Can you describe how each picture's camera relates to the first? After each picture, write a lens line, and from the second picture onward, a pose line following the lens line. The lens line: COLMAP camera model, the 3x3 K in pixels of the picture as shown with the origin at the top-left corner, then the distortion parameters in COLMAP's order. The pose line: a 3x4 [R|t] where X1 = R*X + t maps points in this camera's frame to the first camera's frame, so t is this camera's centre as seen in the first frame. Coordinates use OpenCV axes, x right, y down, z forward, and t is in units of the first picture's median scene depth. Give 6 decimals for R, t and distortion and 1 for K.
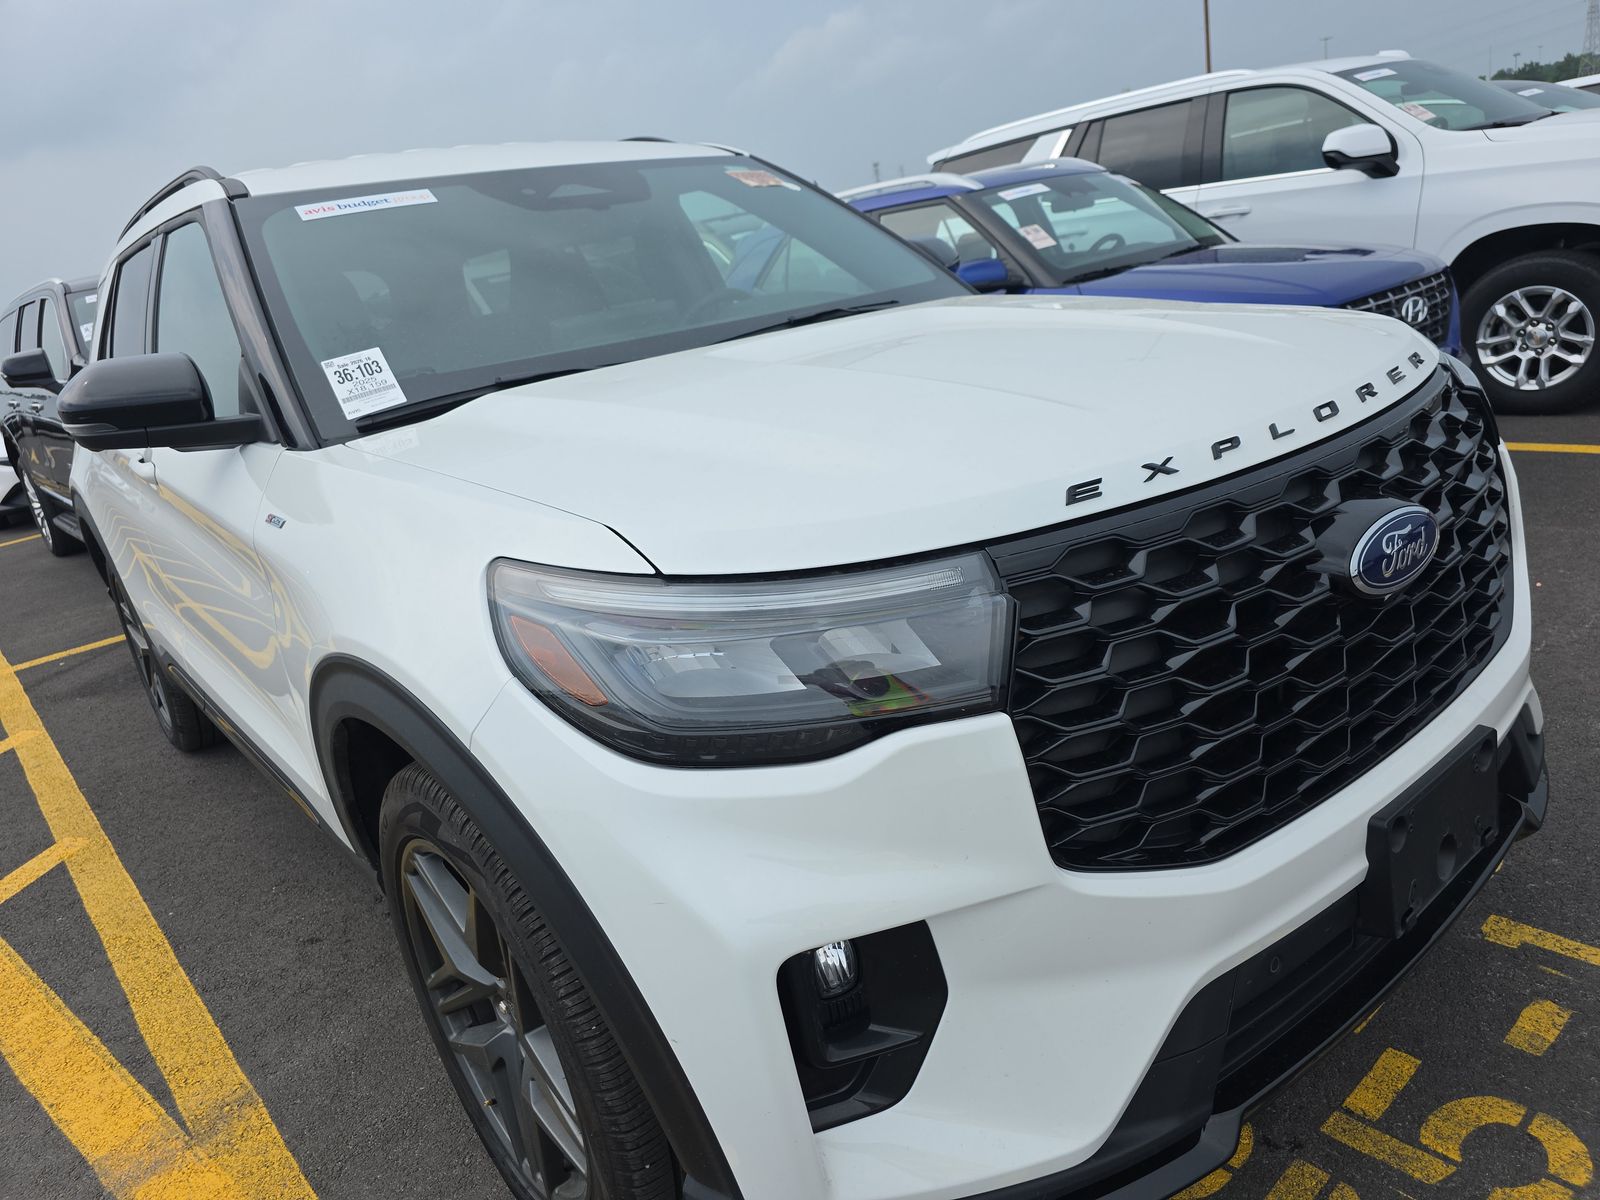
lens RADIAL K [[1067.1, 0, 816.2], [0, 1067.1, 600.6], [0, 0, 1]] dist [-0.027076, -0.003310]
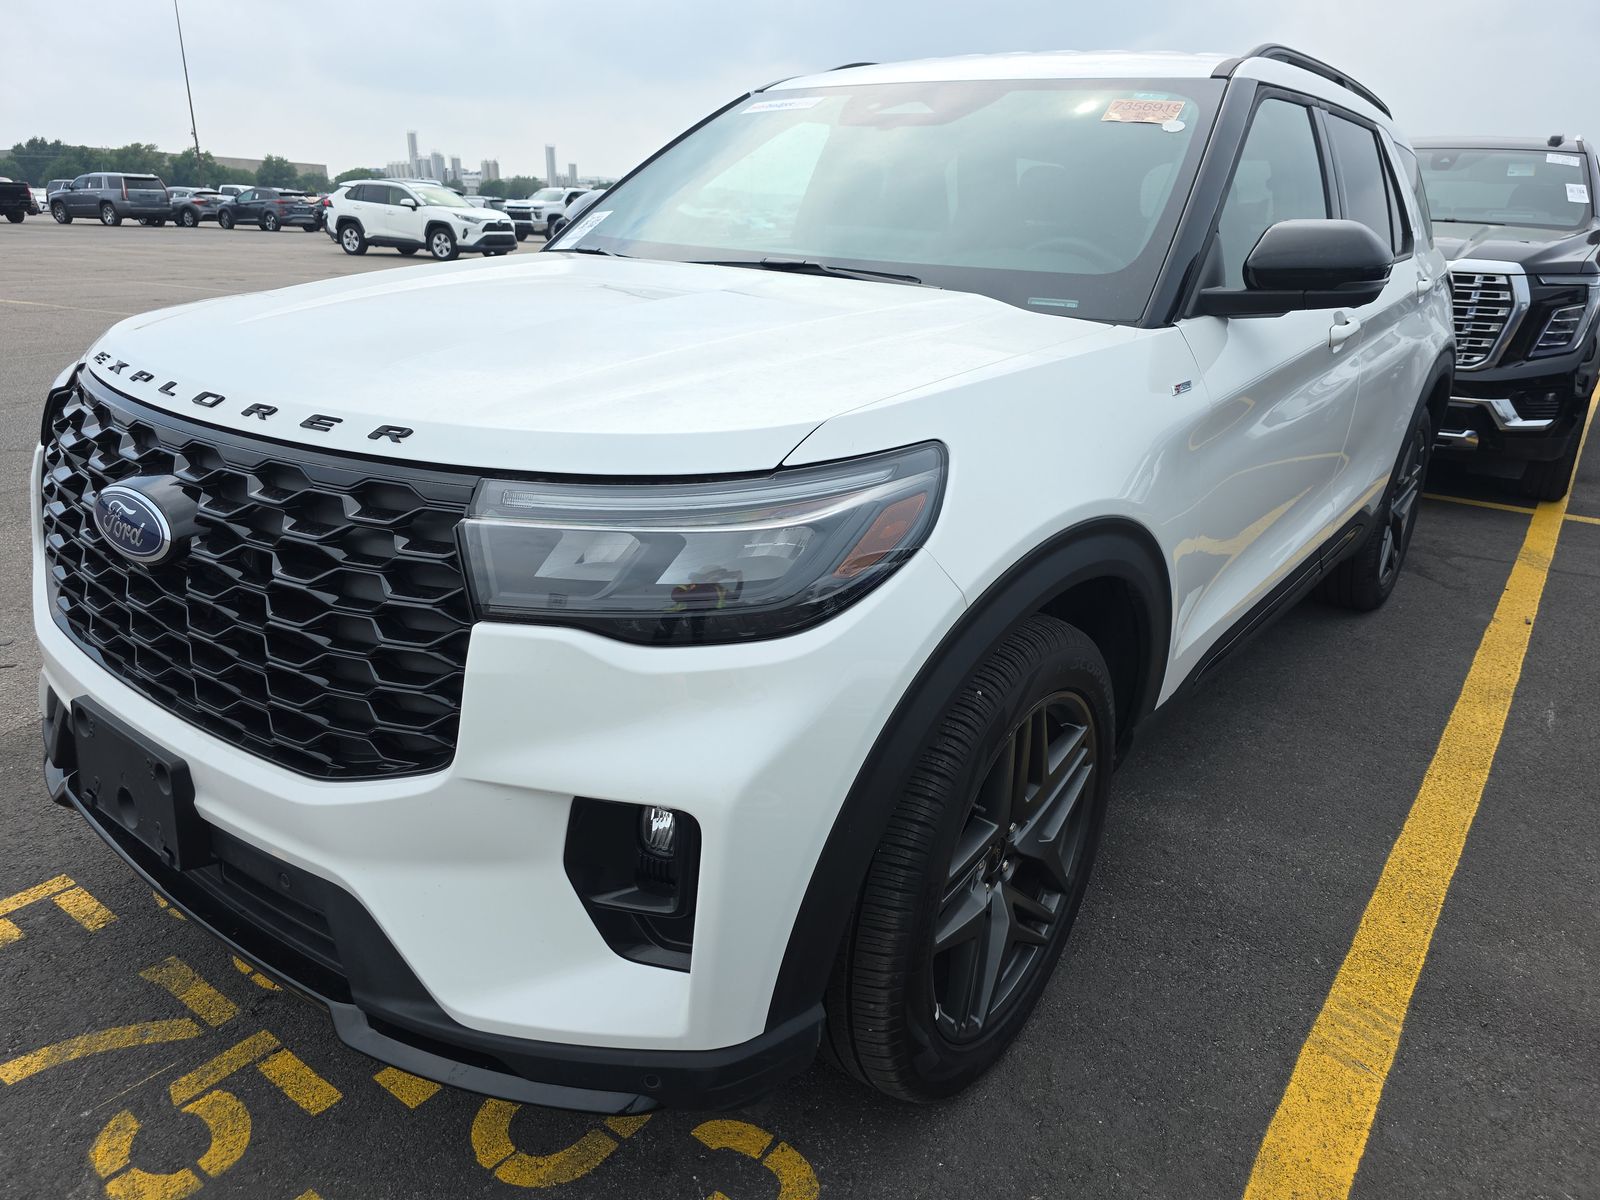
lens RADIAL K [[1067.1, 0, 816.2], [0, 1067.1, 600.6], [0, 0, 1]] dist [-0.027076, -0.003310]
pose [[0.256222, 0.488310, -0.834208, 1.380787], [-0.384208, 0.843364, 0.375662, -0.546010], [0.886980, 0.224257, 0.403701, 0.991801]]
